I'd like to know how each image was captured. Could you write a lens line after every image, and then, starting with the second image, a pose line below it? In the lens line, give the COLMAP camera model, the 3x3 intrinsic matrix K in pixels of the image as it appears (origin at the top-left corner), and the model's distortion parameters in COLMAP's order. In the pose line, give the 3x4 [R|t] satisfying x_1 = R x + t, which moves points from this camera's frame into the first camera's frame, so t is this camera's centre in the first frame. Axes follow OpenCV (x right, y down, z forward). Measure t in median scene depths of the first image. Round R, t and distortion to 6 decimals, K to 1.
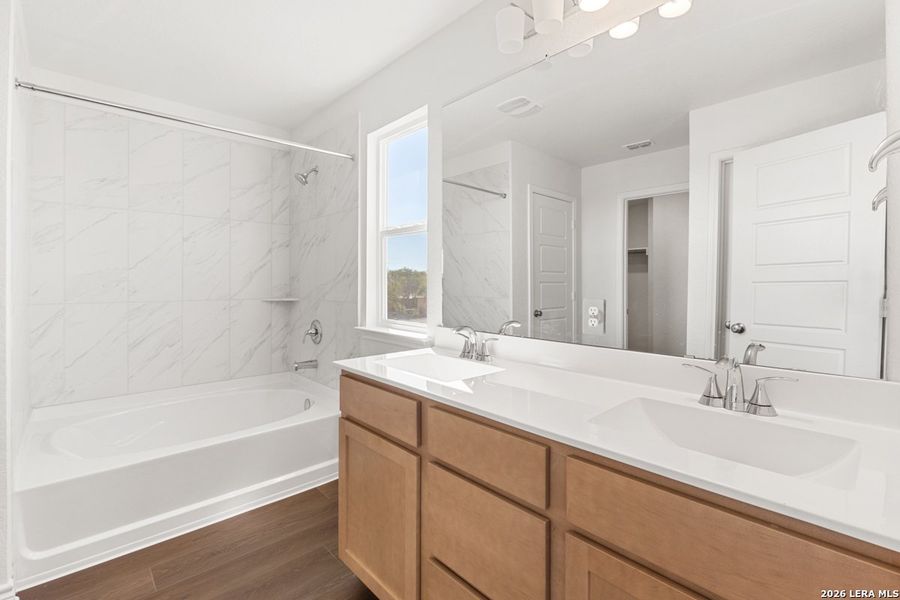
lens RADIAL K [[408.3, 0, 450.9], [0, 408.3, 287.6], [0, 0, 1]] dist [-0.000292, -0.000077]
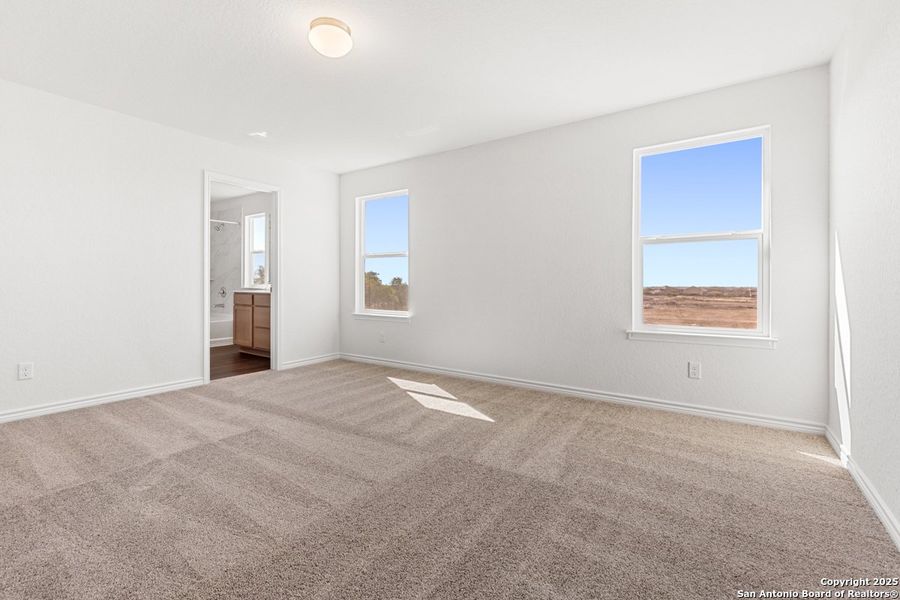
lens RADIAL K [[408.3, 0, 450.9], [0, 408.3, 287.6], [0, 0, 1]] dist [-0.000292, -0.000077]
pose [[0.975497, -0.003473, 0.219986, 0.539903], [0.004267, 0.999986, -0.003131, 0.115122], [-0.219972, 0.003993, 0.975498, -1.976906]]
